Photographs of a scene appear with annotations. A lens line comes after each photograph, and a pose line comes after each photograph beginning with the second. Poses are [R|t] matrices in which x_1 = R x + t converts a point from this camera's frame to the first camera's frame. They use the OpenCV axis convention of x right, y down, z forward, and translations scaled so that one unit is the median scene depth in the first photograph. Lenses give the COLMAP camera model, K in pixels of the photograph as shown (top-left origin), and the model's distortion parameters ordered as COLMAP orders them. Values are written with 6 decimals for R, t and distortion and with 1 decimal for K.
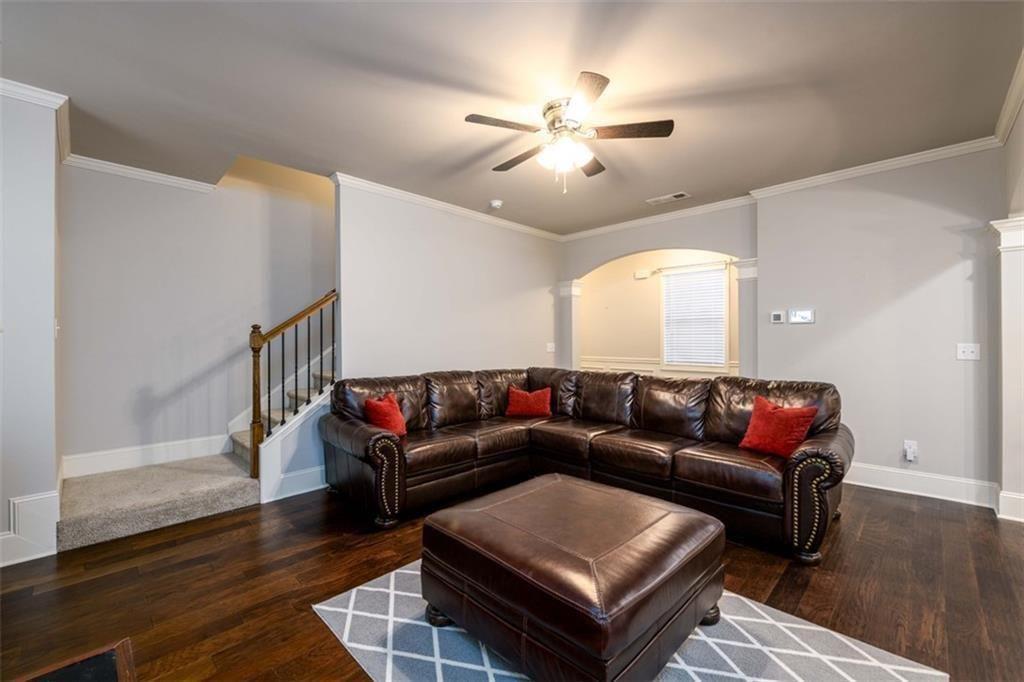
lens RADIAL K [[426.6, 0, 512.0], [0, 426.6, 341.0], [0, 0, 1]] dist [0.000366, 0.000153]
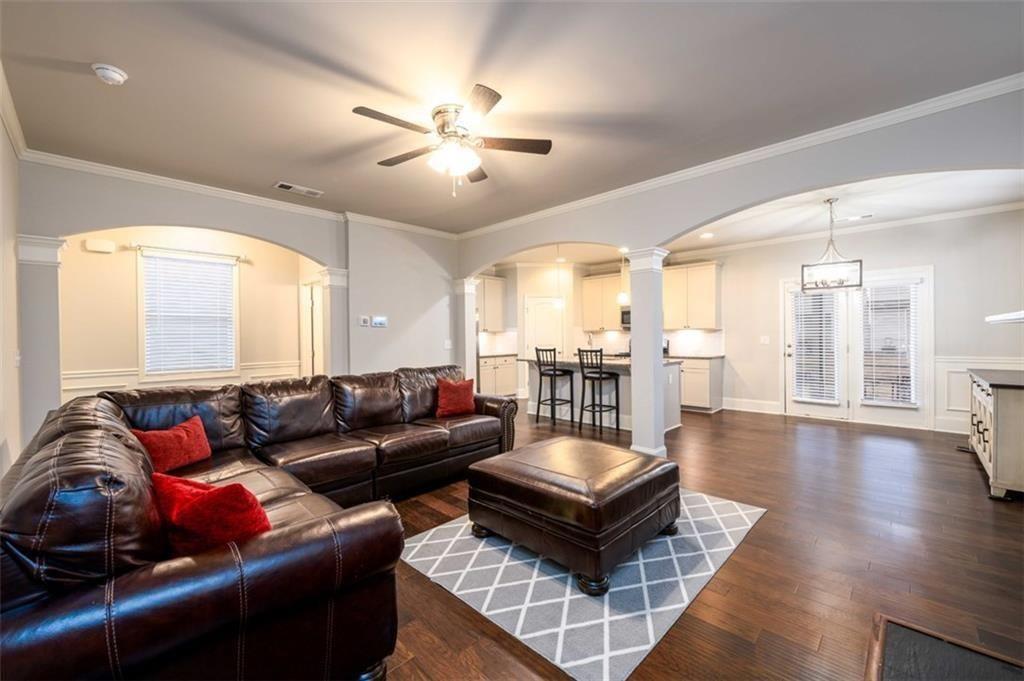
lens RADIAL K [[411.6, 0, 512.0], [0, 411.6, 340.5], [0, 0, 1]] dist [-0.000313, -0.000120]
pose [[-0.009316, -0.003600, 0.999950, -0.766793], [0.016561, 0.999856, 0.003753, 0.004092], [-0.999819, 0.016595, -0.009255, 0.764127]]
